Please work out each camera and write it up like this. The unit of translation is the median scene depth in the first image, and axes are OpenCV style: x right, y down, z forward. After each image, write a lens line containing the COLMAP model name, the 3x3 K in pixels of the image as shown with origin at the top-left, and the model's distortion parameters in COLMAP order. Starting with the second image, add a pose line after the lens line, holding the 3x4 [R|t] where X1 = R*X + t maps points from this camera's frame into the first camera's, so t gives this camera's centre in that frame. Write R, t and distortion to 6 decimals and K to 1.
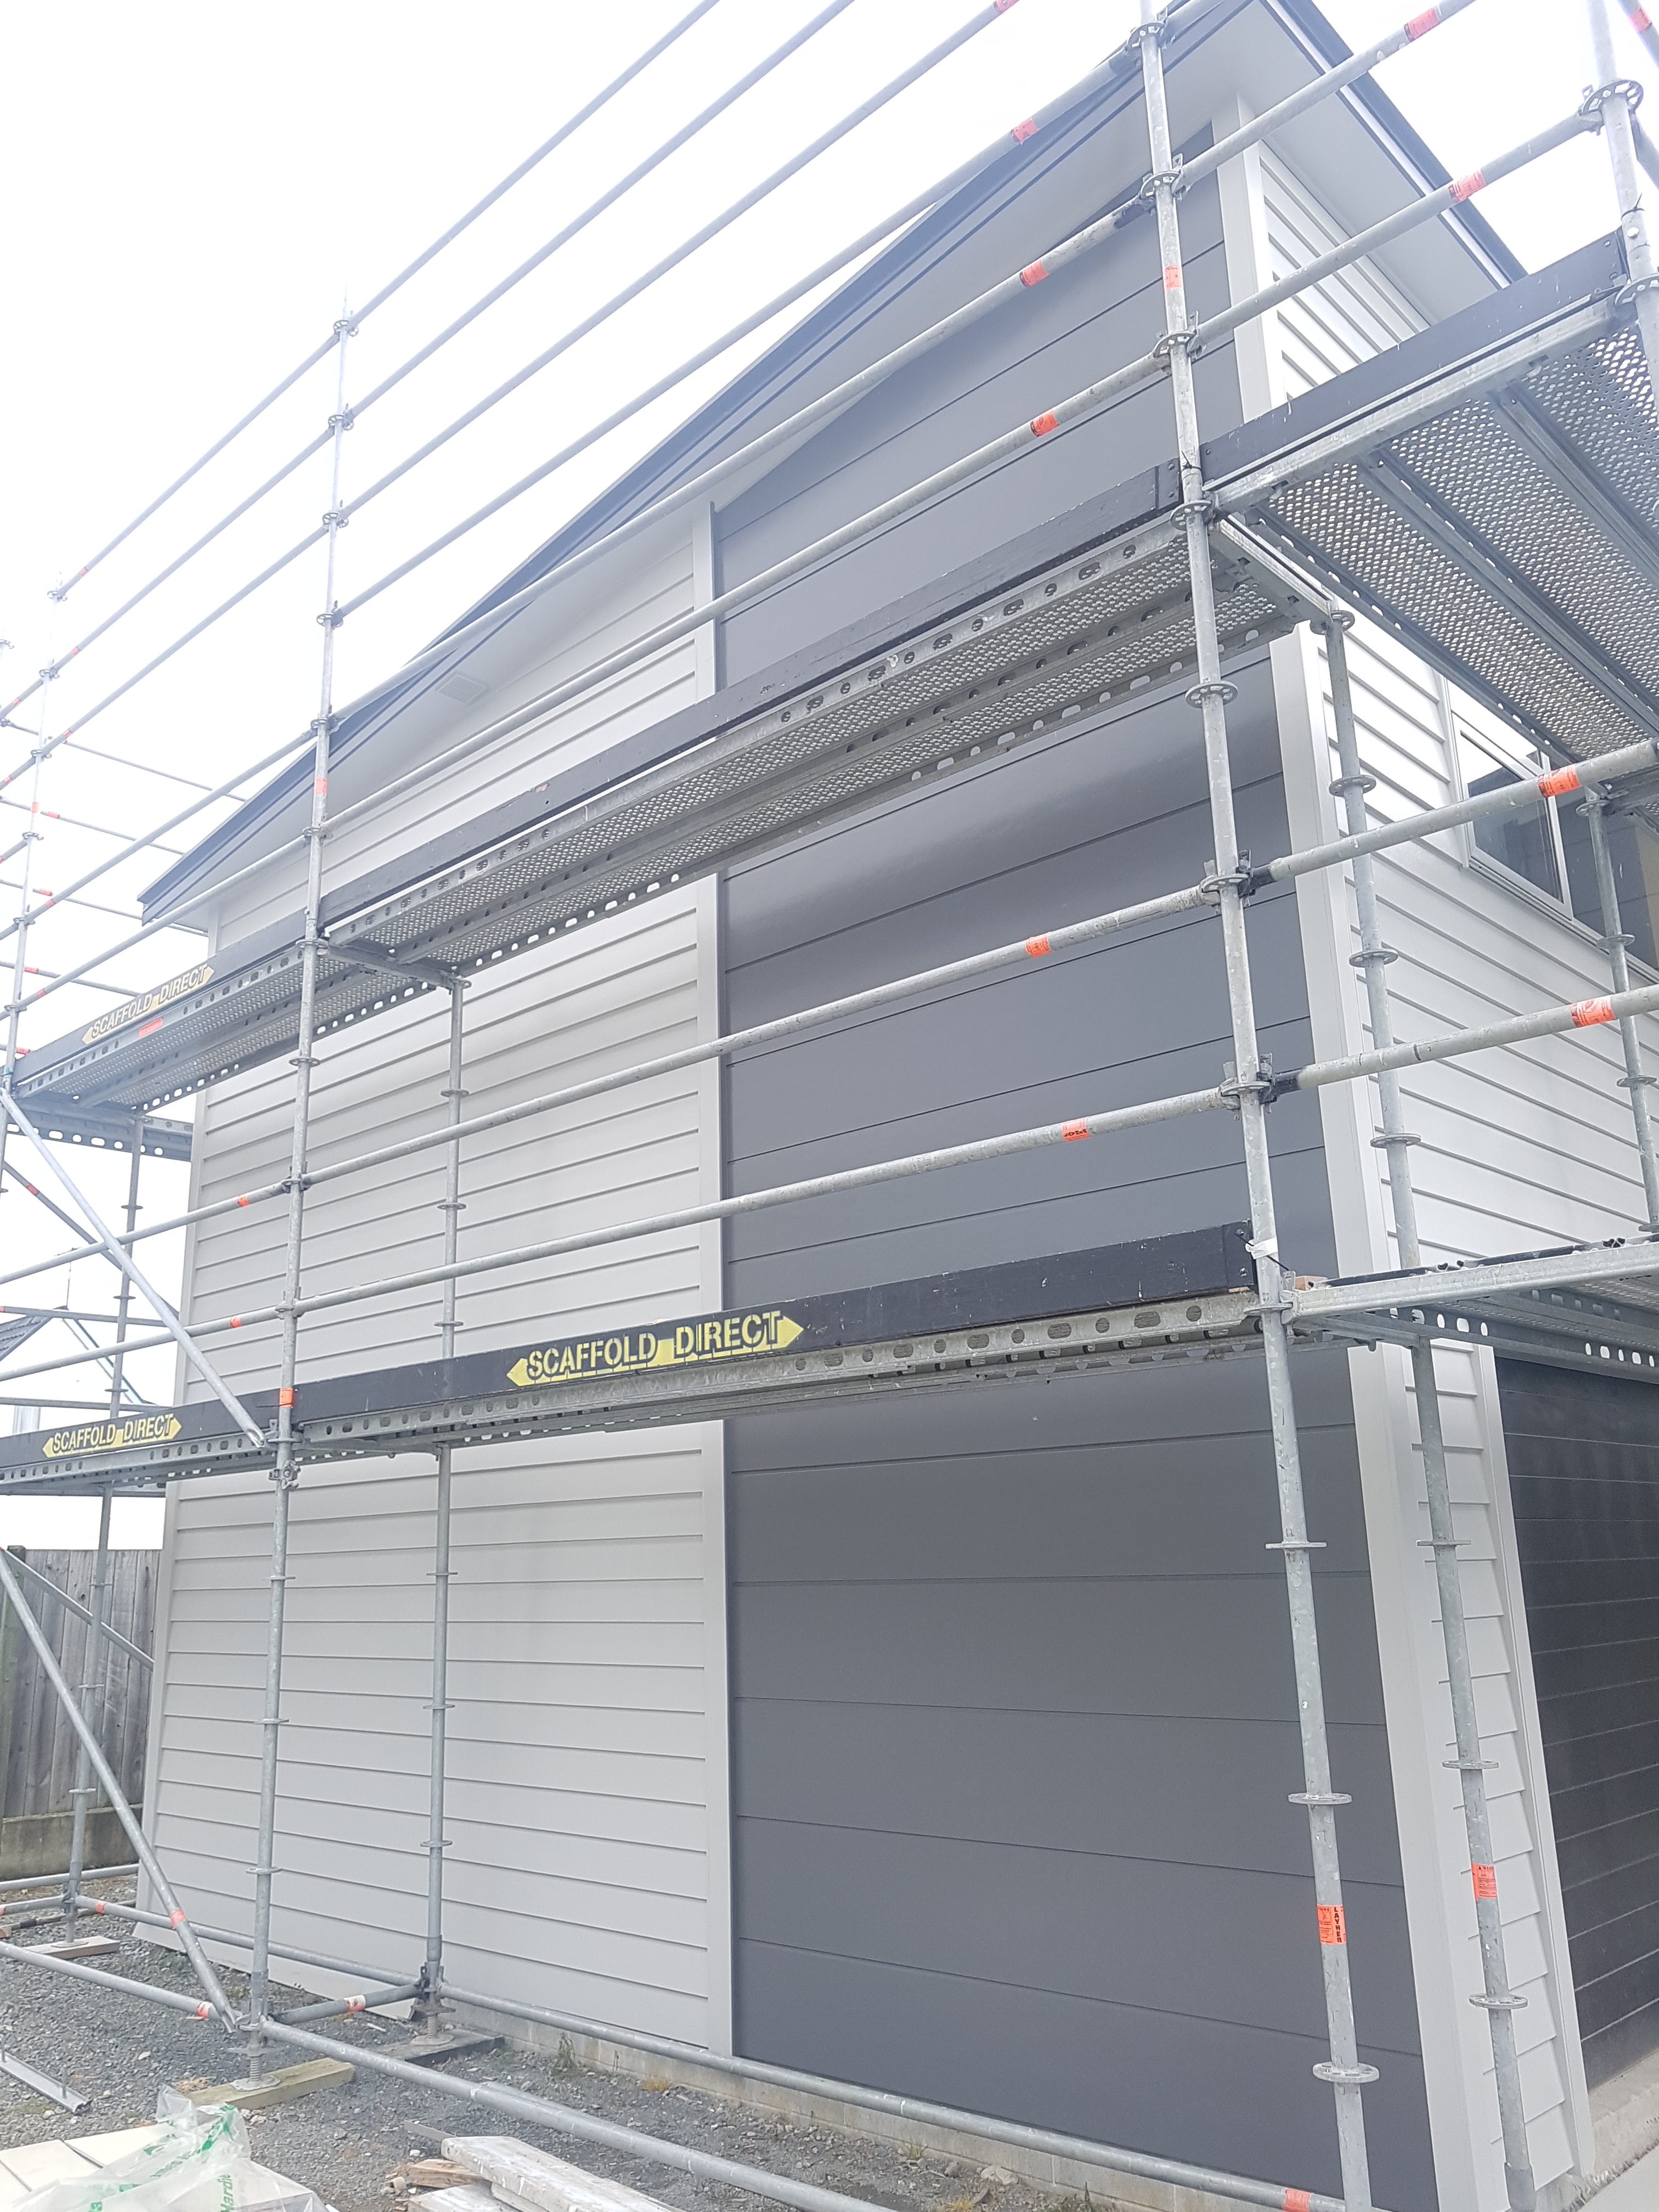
lens RADIAL K [[1715.3, 0, 829.5], [0, 1715.3, 1106.0], [0, 0, 1]] dist [-0.002386, -0.003953]
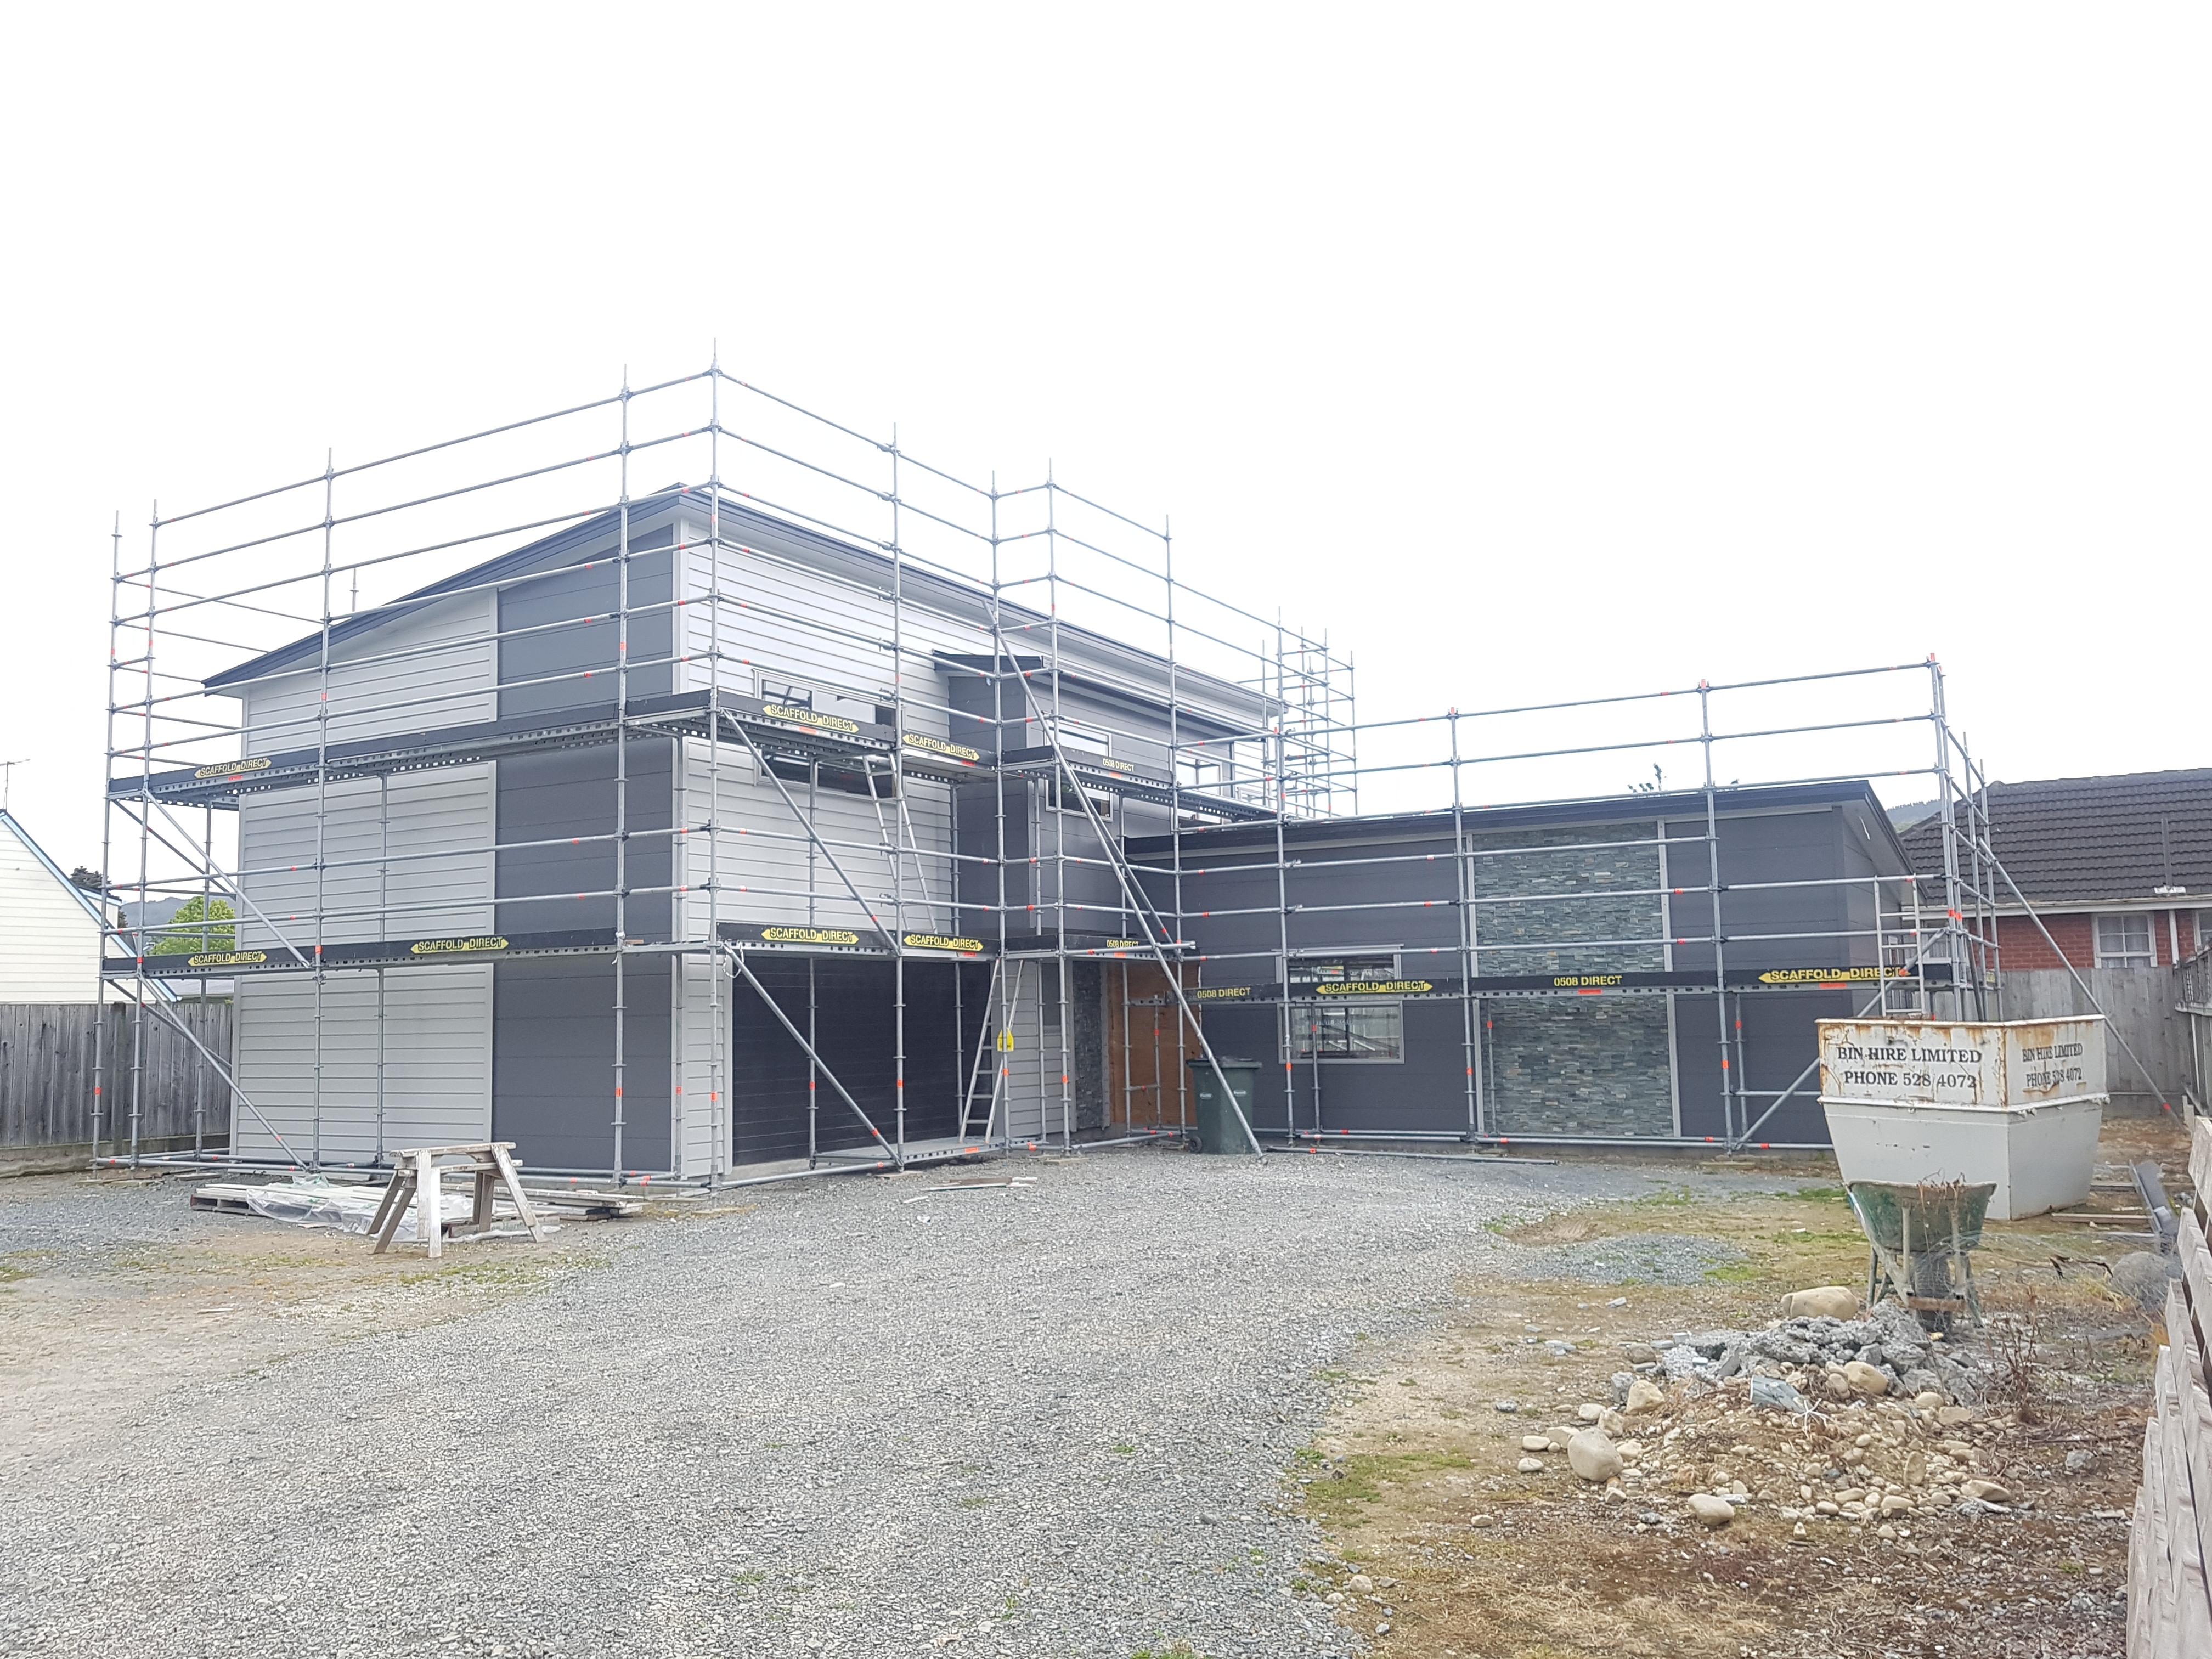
lens RADIAL K [[1715.3, 0, 1106.0], [0, 1715.3, 829.5], [0, 0, 1]] dist [-0.002386, -0.003953]
pose [[0.975826, 0.022939, 0.217342, 0.297028], [-0.056701, 0.986997, 0.150409, -0.499756], [-0.211066, -0.159096, 0.964437, -1.843999]]
